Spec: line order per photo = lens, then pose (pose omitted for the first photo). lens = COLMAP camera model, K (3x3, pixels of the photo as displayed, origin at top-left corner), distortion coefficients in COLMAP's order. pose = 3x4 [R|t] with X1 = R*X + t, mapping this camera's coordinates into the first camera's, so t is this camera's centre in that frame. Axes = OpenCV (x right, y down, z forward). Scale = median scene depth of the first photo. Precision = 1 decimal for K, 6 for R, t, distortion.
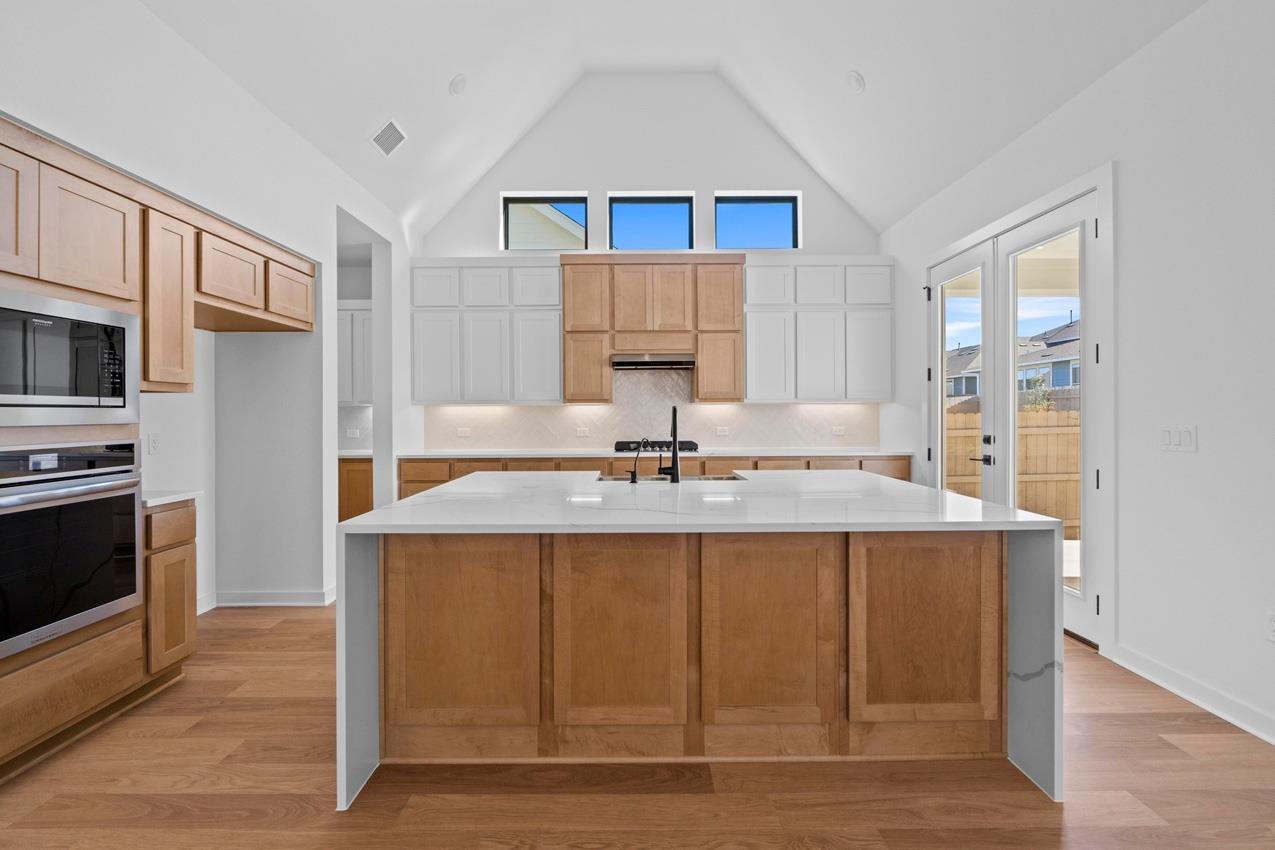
lens RADIAL K [[541.8, 0, 634.5], [0, 541.8, 411.7], [0, 0, 1]] dist [-0.002015, -0.001345]
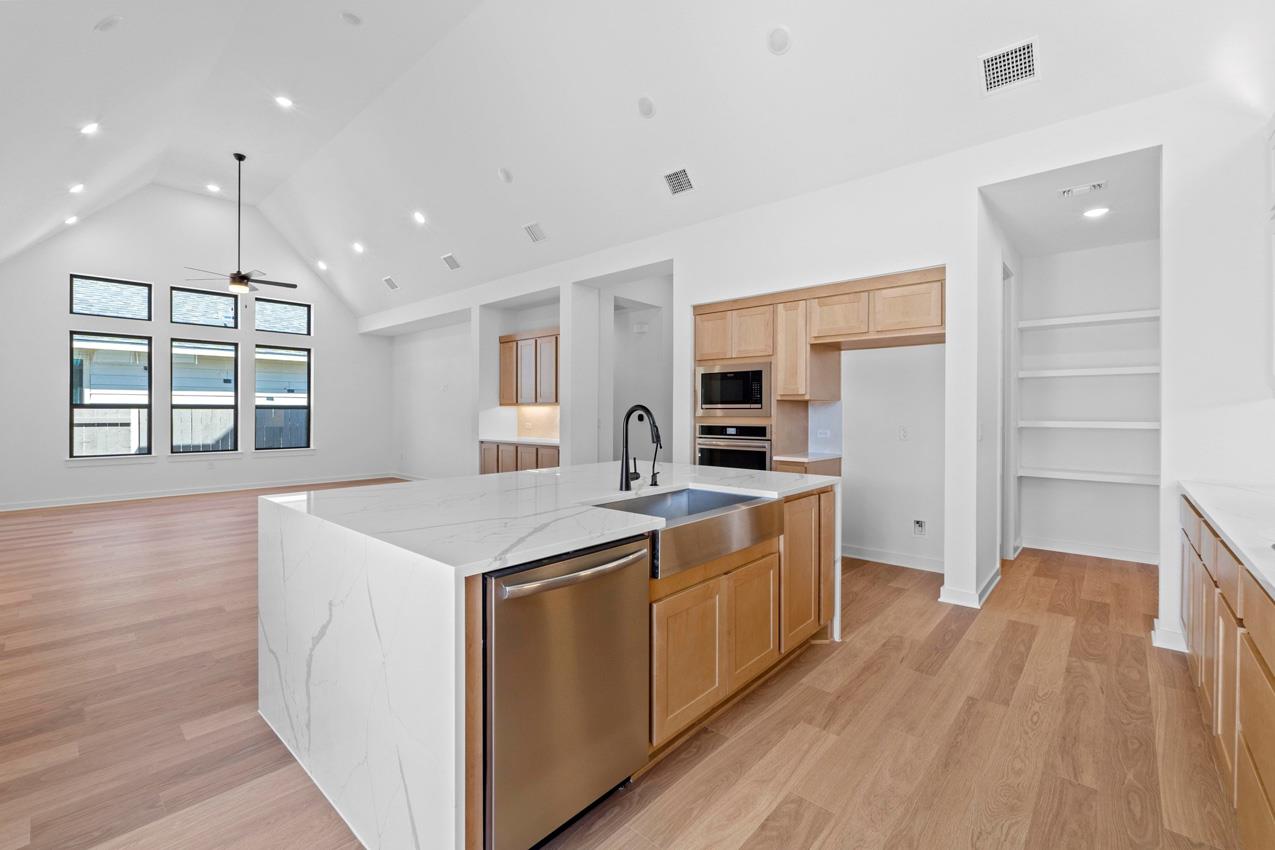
lens RADIAL K [[541.8, 0, 634.4], [0, 541.8, 418.9], [0, 0, 1]] dist [-0.002015, -0.001345]
pose [[-0.669950, 0.010434, -0.742333, 0.567156], [0.000545, 0.999908, 0.013563, 0.001375], [0.742406, 0.008682, -0.669894, 1.249237]]
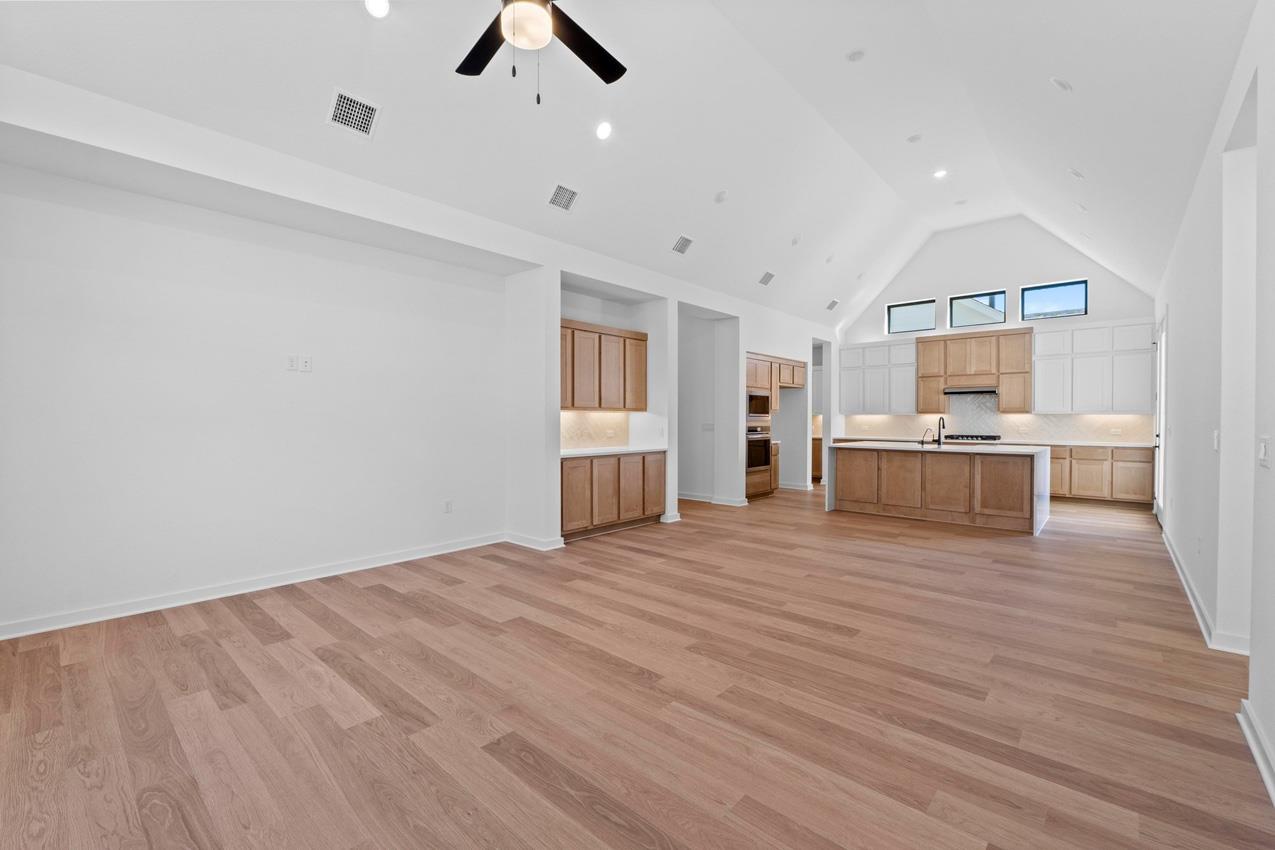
lens RADIAL K [[541.8, 0, 638.6], [0, 541.8, 425.0], [0, 0, 1]] dist [-0.002015, -0.001345]
pose [[0.745831, 0.013289, -0.666003, 0.580706], [-0.004282, 0.999876, 0.015157, -0.002027], [0.666122, -0.008453, 0.745795, -1.544430]]
